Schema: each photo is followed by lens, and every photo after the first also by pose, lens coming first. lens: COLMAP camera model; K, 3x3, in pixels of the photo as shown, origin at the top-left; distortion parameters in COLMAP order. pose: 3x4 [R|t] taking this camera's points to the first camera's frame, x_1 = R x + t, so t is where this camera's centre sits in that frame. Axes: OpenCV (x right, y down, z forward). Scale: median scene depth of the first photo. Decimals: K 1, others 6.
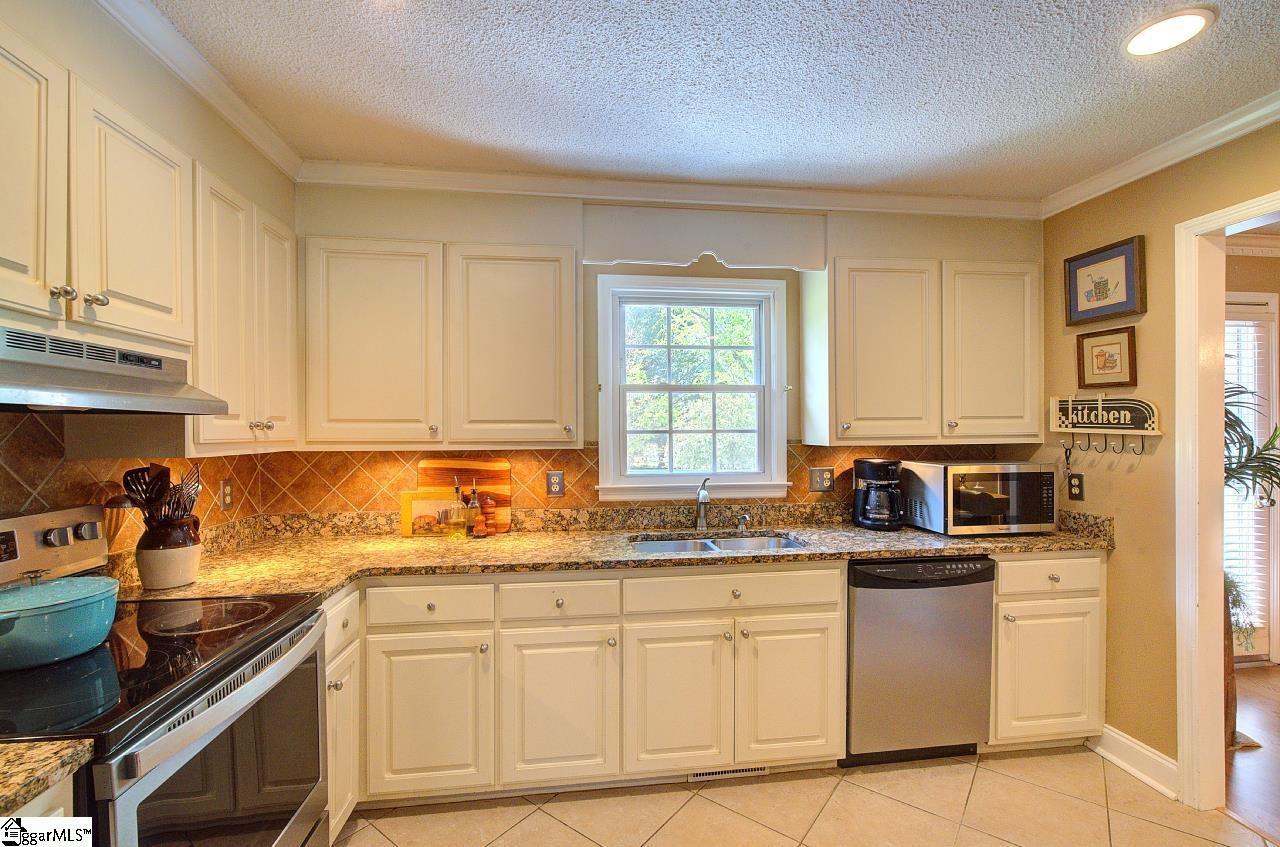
lens RADIAL K [[561.3, 0, 646.9], [0, 561.3, 431.0], [0, 0, 1]] dist [-0.001227, 0.000079]
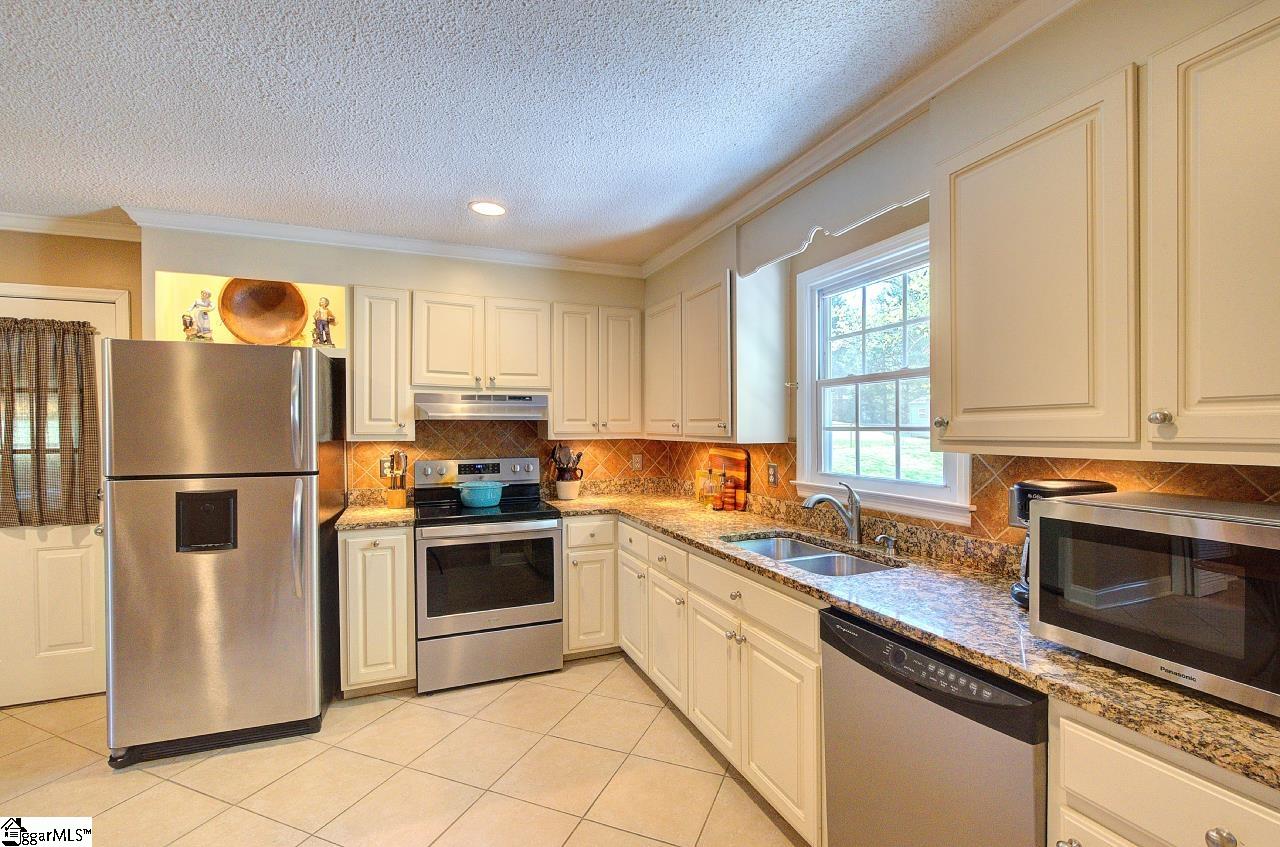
lens RADIAL K [[561.3, 0, 646.9], [0, 561.3, 431.0], [0, 0, 1]] dist [-0.001227, 0.000079]
pose [[0.260140, 0.010784, -0.965511, 0.915629], [0.001093, 0.999934, 0.011463, -0.006492], [0.965570, -0.004037, 0.260111, 0.515445]]
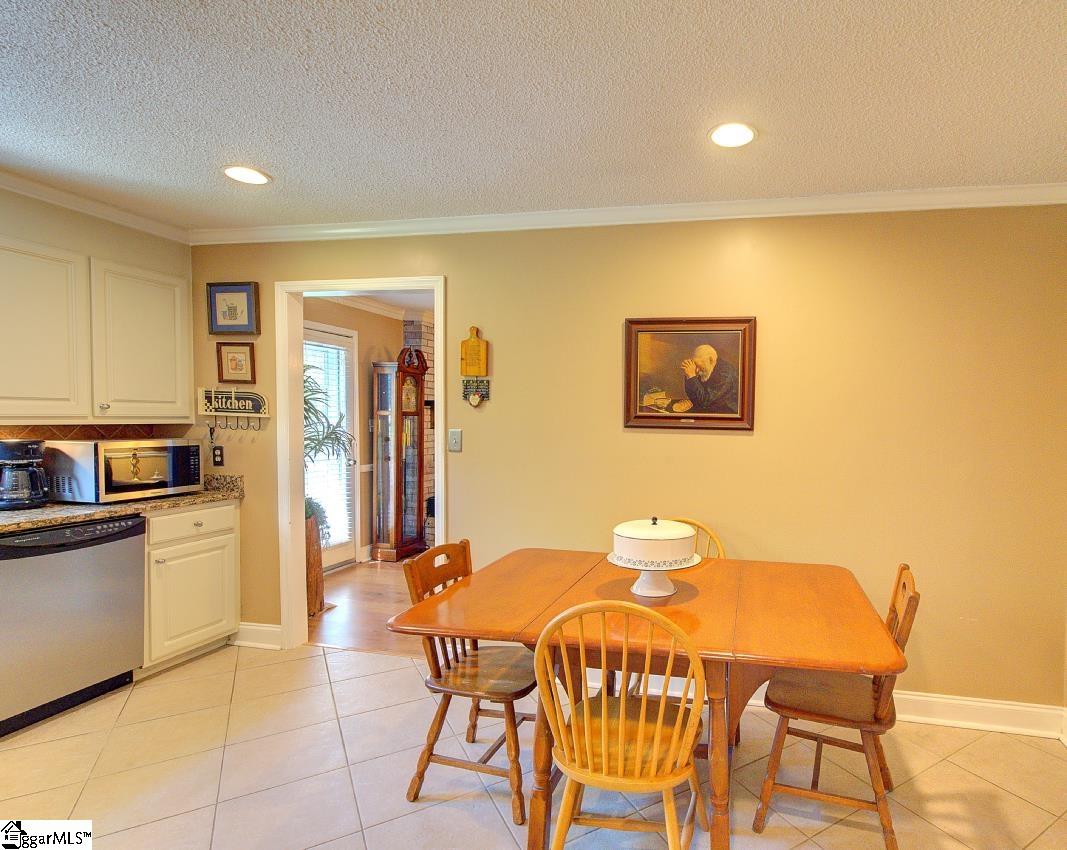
lens RADIAL K [[566.6, 0, 649.7], [0, 566.6, 439.9], [0, 0, 1]] dist [-0.003606, -0.000845]
pose [[0.324270, -0.024319, 0.945652, -0.180064], [-0.011061, 0.999504, 0.029497, 0.010458], [-0.945900, -0.020025, 0.323840, -0.420580]]
